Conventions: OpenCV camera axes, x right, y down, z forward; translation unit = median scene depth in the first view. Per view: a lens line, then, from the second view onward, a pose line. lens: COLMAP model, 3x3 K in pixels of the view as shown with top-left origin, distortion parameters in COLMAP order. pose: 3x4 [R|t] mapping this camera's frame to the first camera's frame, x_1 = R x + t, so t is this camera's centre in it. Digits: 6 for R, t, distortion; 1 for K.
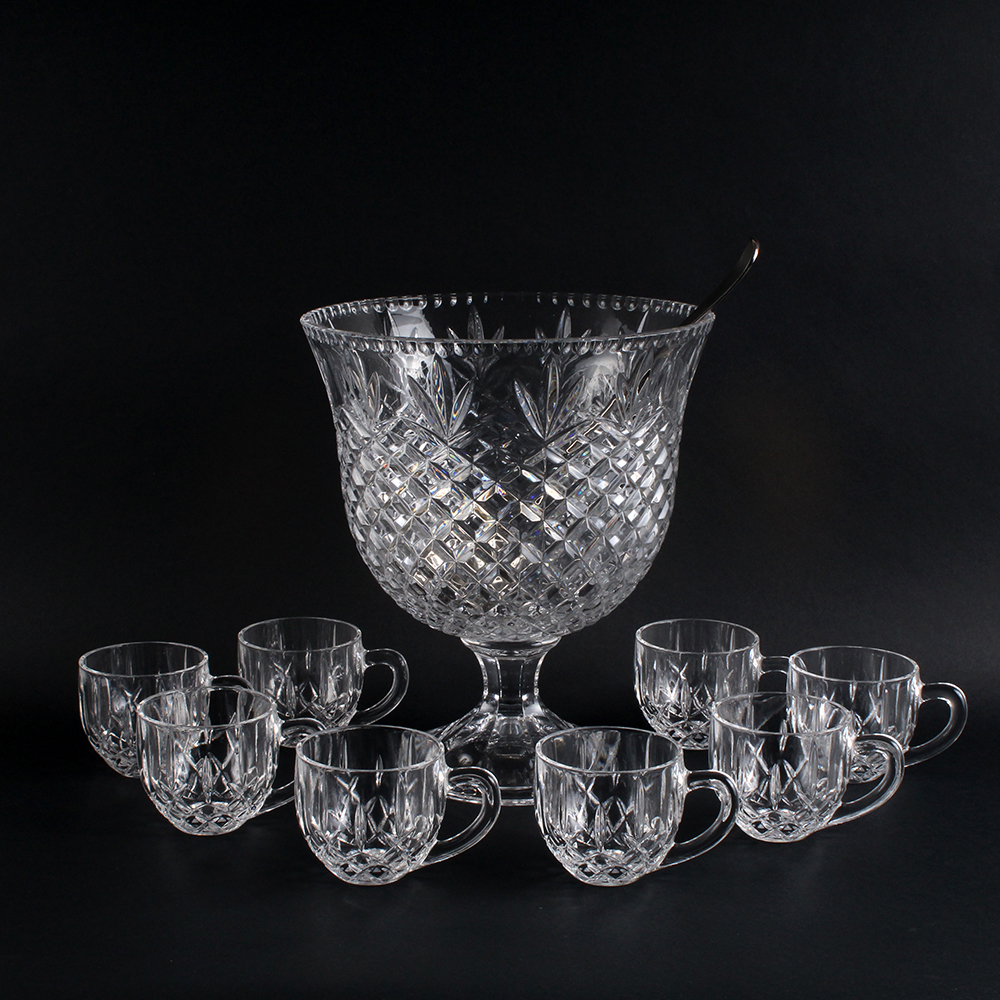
lens RADIAL K [[1989.8, 0, 500.0], [0, 1989.8, 500.0], [0, 0, 1]] dist [-0.024669, -0.044014]
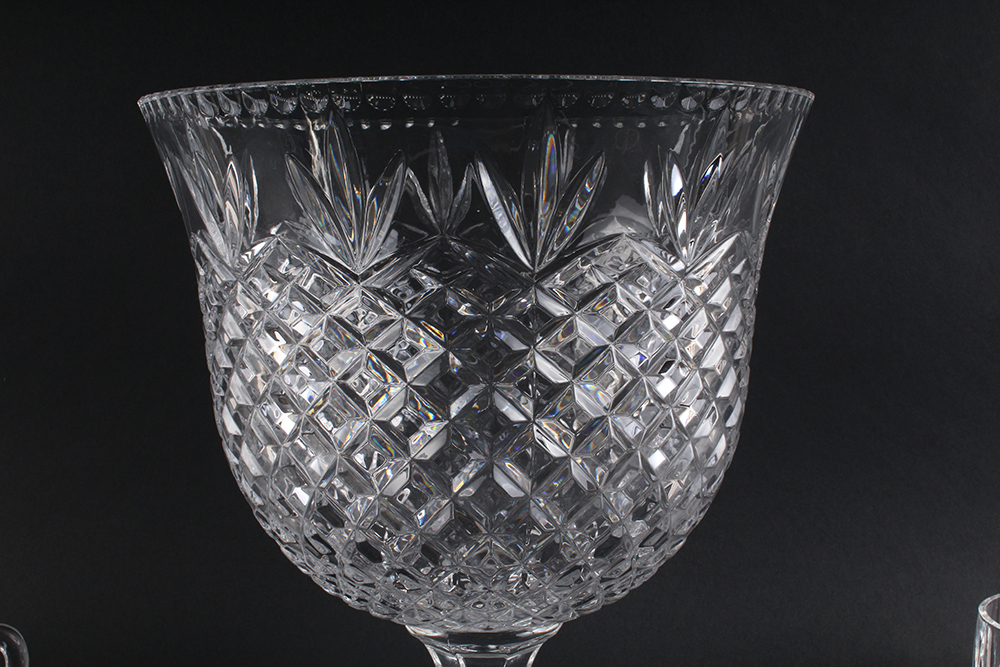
lens RADIAL K [[1454.3, 0, 500.0], [0, 1454.3, 333.5], [0, 0, 1]] dist [-0.010270, -0.005941]
pose [[0.999935, 0.000279, -0.011425, 0.016950], [-0.001355, 0.995544, -0.094288, 0.023715], [0.011348, 0.094297, 0.995479, 0.576977]]
